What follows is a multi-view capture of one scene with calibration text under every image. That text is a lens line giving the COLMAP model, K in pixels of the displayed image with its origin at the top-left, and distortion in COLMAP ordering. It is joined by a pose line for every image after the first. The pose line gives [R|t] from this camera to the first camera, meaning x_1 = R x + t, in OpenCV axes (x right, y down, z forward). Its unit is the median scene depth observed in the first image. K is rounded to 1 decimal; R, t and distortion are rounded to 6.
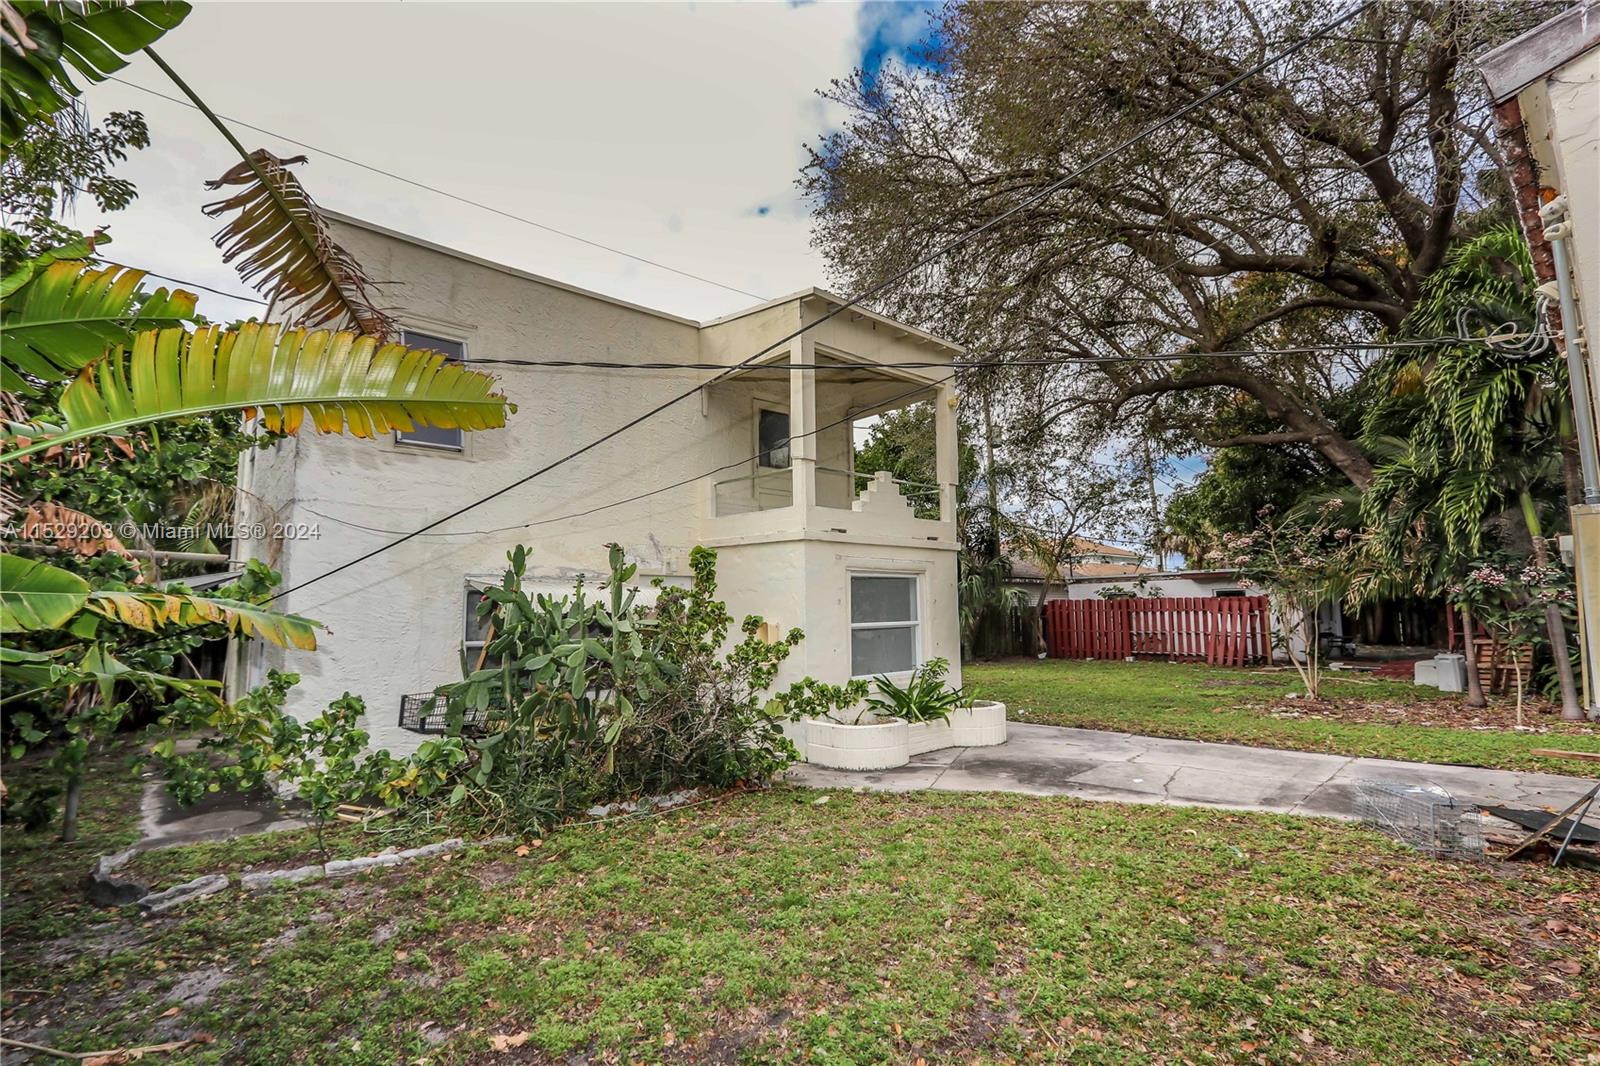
lens RADIAL K [[740.8, 0, 809.7], [0, 740.8, 530.0], [0, 0, 1]] dist [-0.014722, -0.000116]
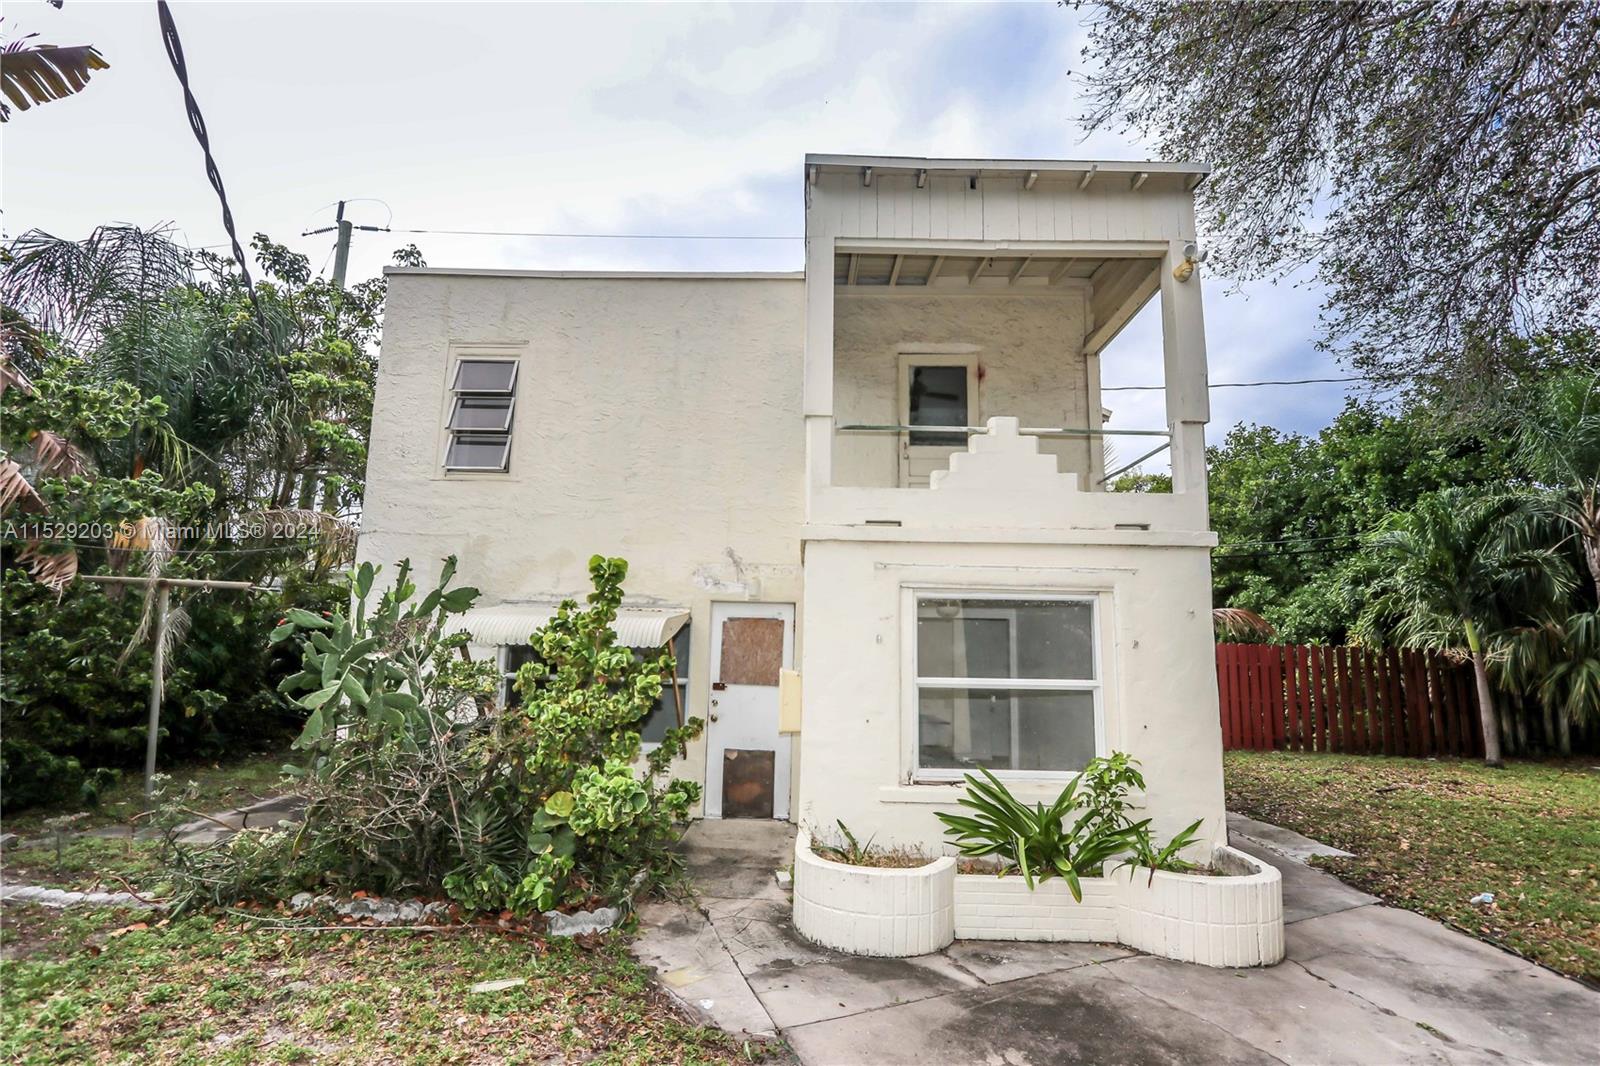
lens RADIAL K [[740.8, 0, 809.7], [0, 740.8, 530.0], [0, 0, 1]] dist [-0.014722, -0.000116]
pose [[0.721383, -0.080159, -0.687882, 0.389625], [0.042919, 0.996544, -0.071118, 0.044713], [0.691205, 0.021780, 0.722330, 0.490212]]
